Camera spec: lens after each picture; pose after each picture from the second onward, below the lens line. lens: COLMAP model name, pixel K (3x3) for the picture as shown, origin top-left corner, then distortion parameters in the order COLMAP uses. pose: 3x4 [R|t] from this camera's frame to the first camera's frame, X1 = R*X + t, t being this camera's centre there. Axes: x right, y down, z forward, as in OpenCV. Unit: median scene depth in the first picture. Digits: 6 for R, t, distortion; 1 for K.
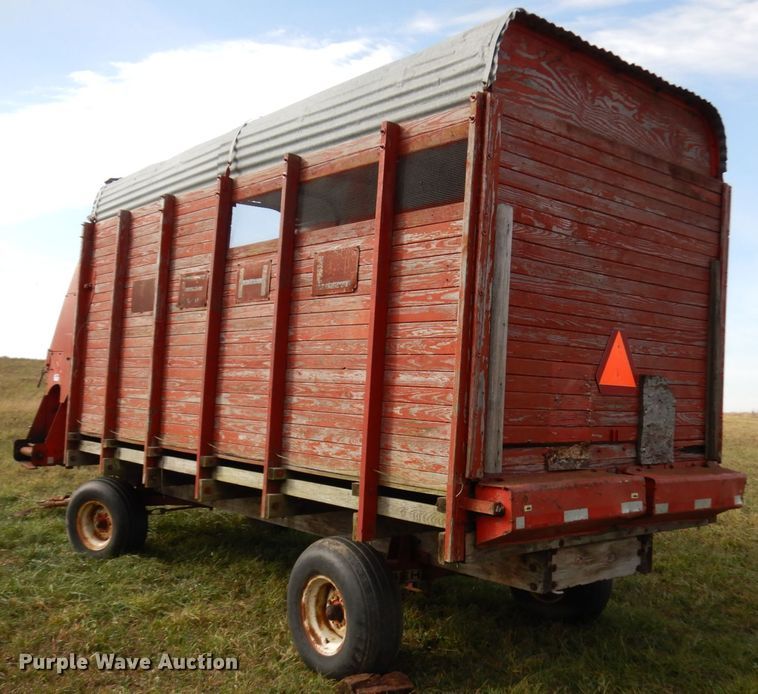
lens RADIAL K [[689.4, 0, 379.0], [0, 689.4, 347.0], [0, 0, 1]] dist [0.010037, 0.003876]
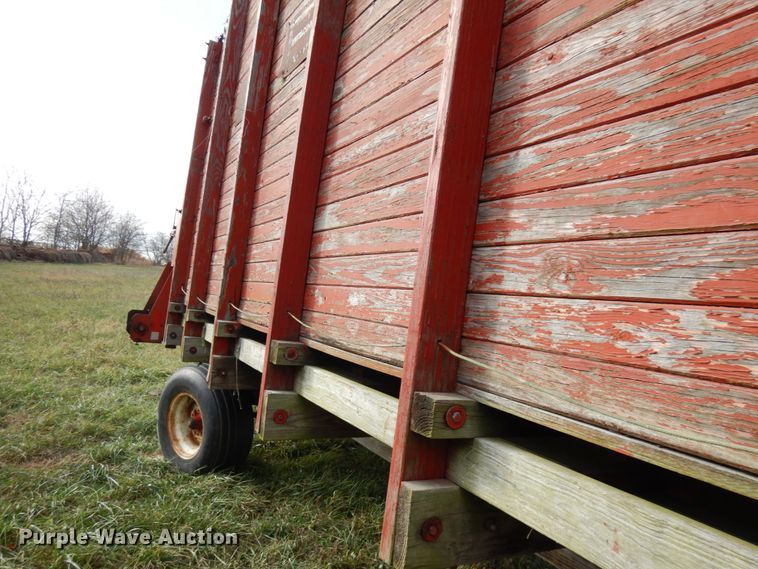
lens RADIAL K [[535.2, 0, 379.0], [0, 535.2, 284.5], [0, 0, 1]] dist [0.012283, -0.001502]
pose [[0.967952, 0.071767, -0.240661, -0.108334], [-0.069464, 0.997421, 0.018051, 0.111313], [0.241336, -0.000755, 0.970441, 0.679186]]
